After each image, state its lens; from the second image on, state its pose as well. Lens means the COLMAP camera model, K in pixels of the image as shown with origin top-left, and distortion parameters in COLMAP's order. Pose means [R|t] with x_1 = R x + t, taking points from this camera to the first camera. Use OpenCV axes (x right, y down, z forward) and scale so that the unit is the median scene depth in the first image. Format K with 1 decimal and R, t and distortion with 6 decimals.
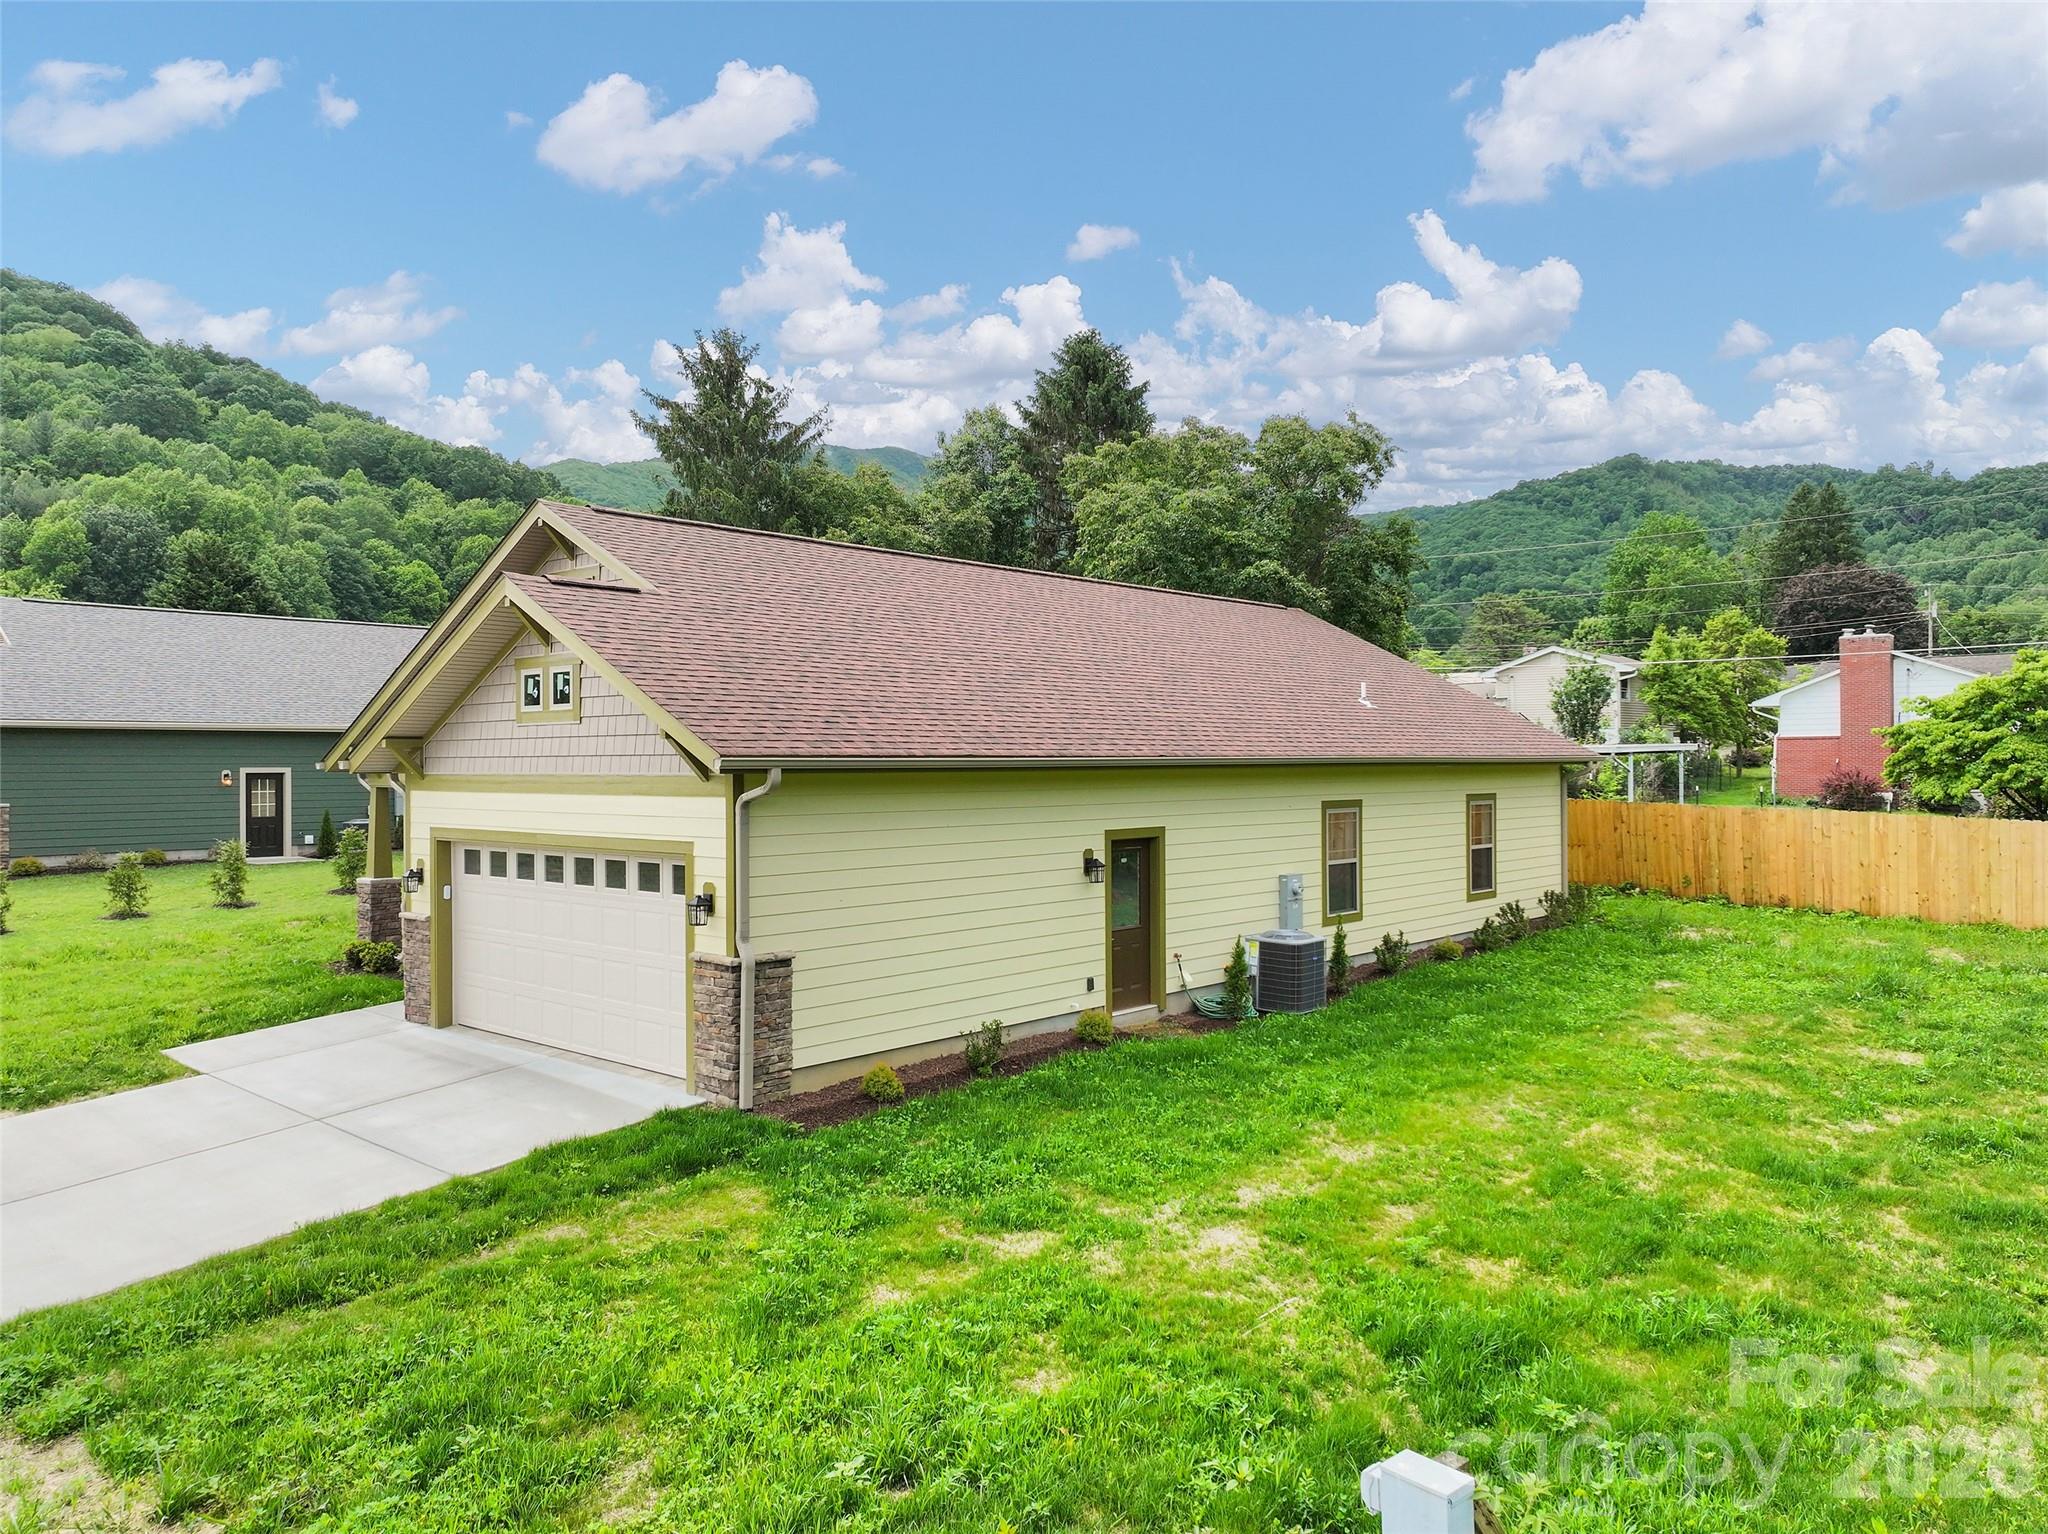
lens RADIAL K [[1438.5, 0, 1032.1], [0, 1438.5, 762.2], [0, 0, 1]] dist [0.003891, 0.007554]
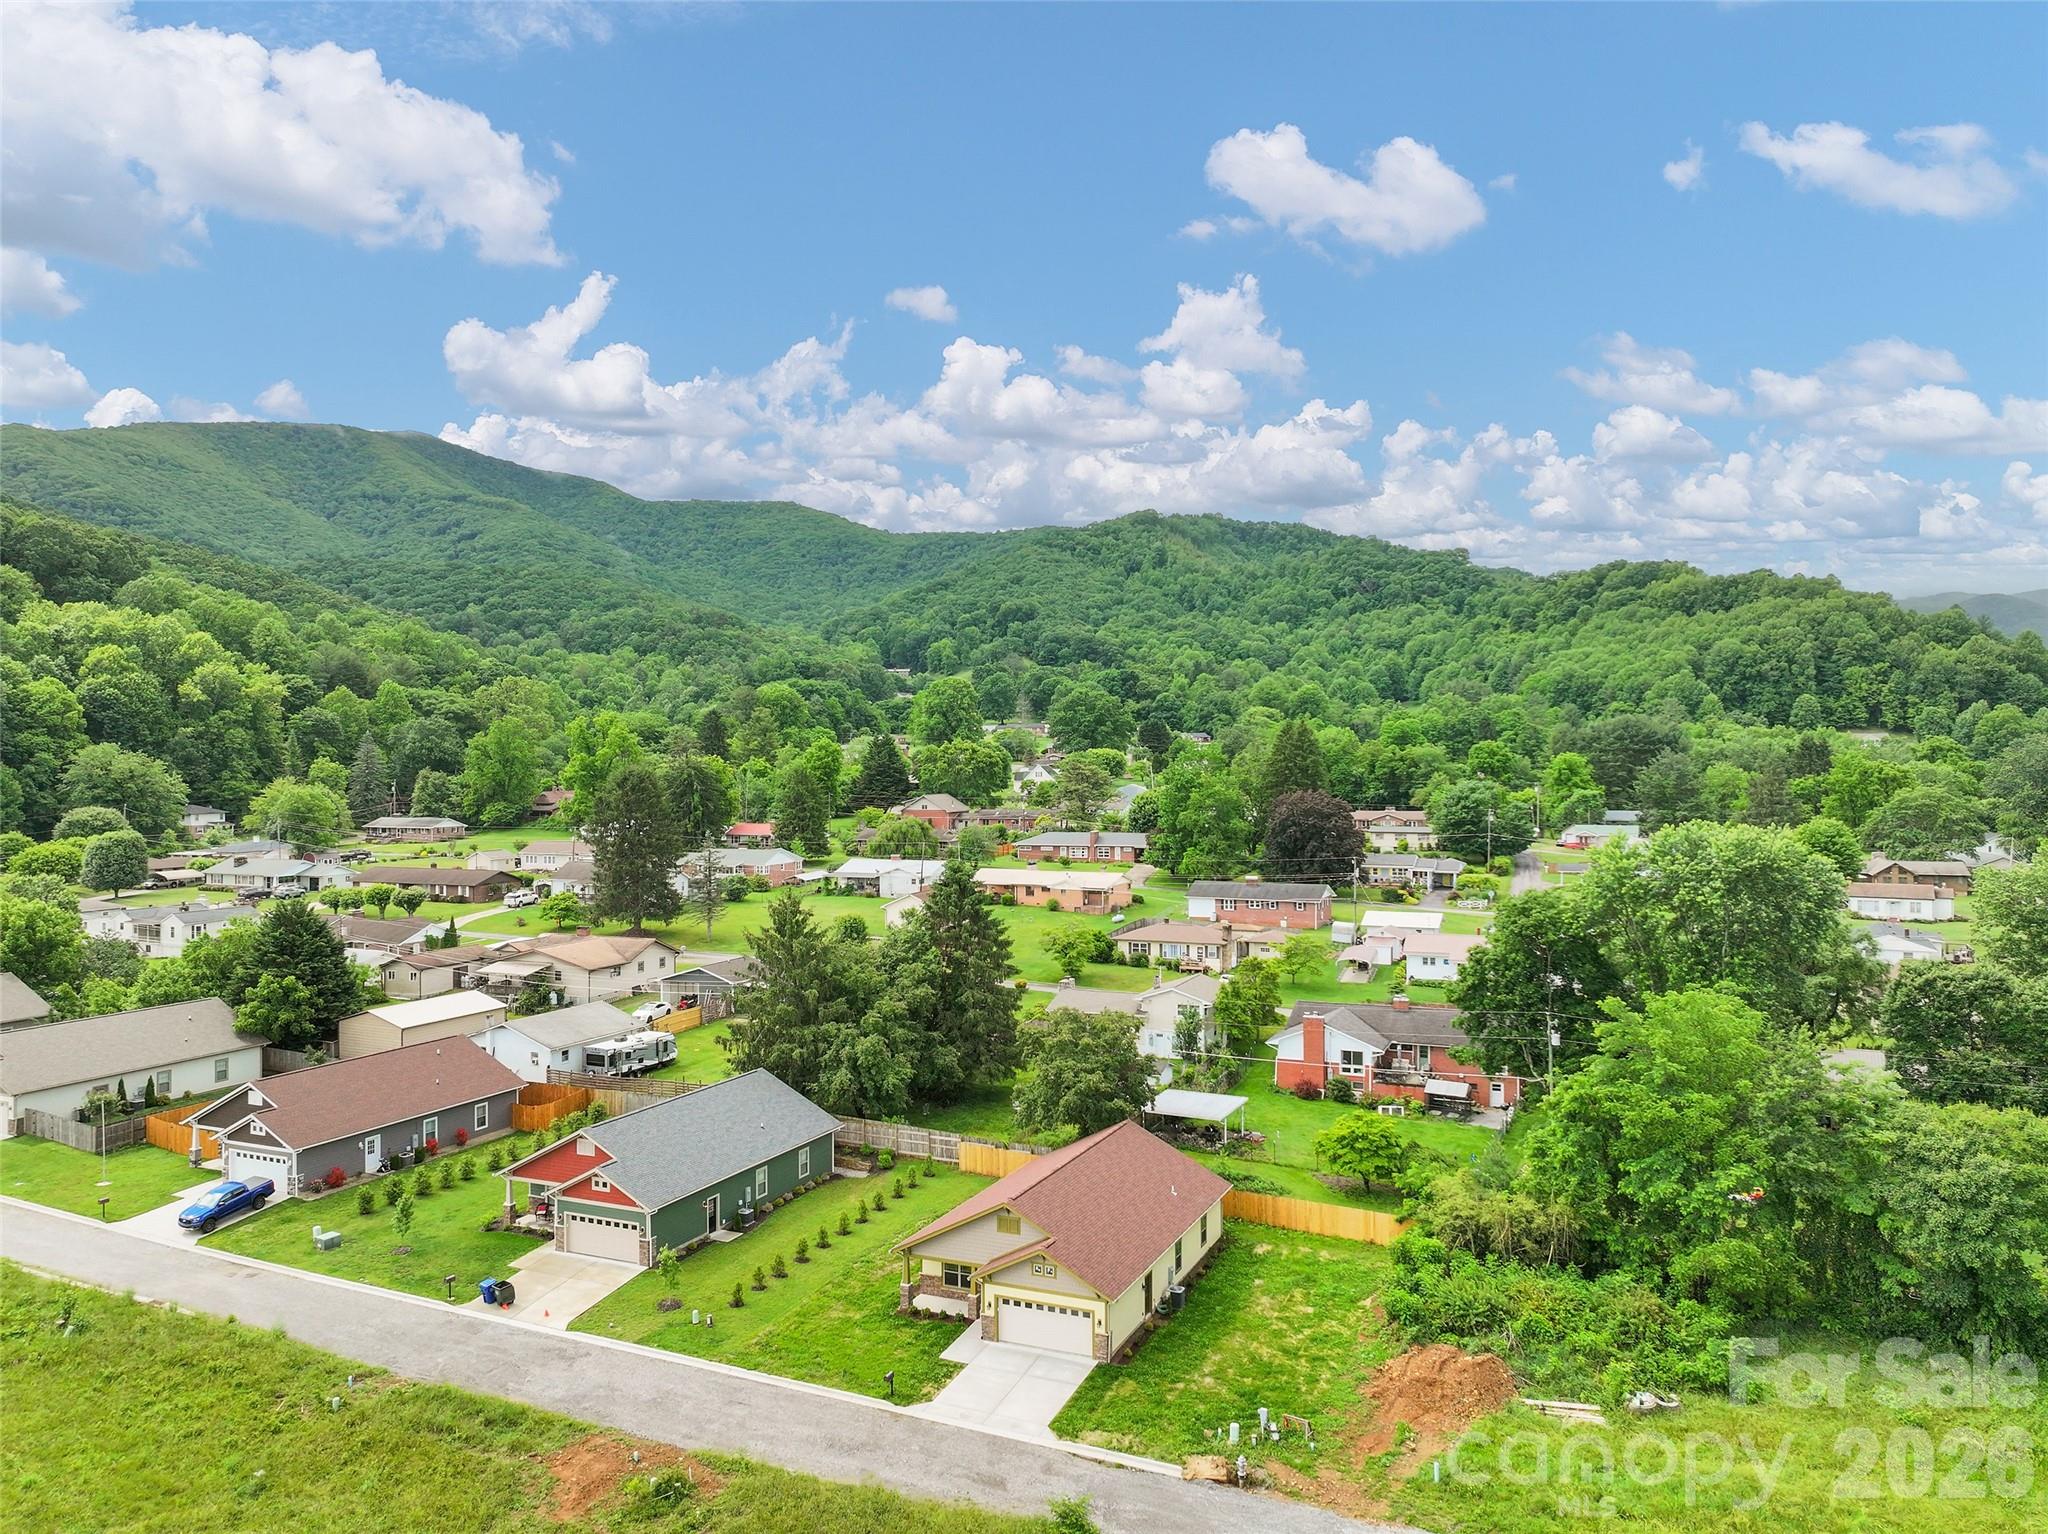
lens RADIAL K [[1431.2, 0, 1031.0], [0, 1431.2, 767.8], [0, 0, 1]] dist [0.001319, 0.003032]
pose [[0.950747, -0.000229, 0.309967, -1.078356], [-0.000719, 0.999995, 0.002942, -1.003175], [-0.309966, -0.003020, 0.950743, -1.996437]]
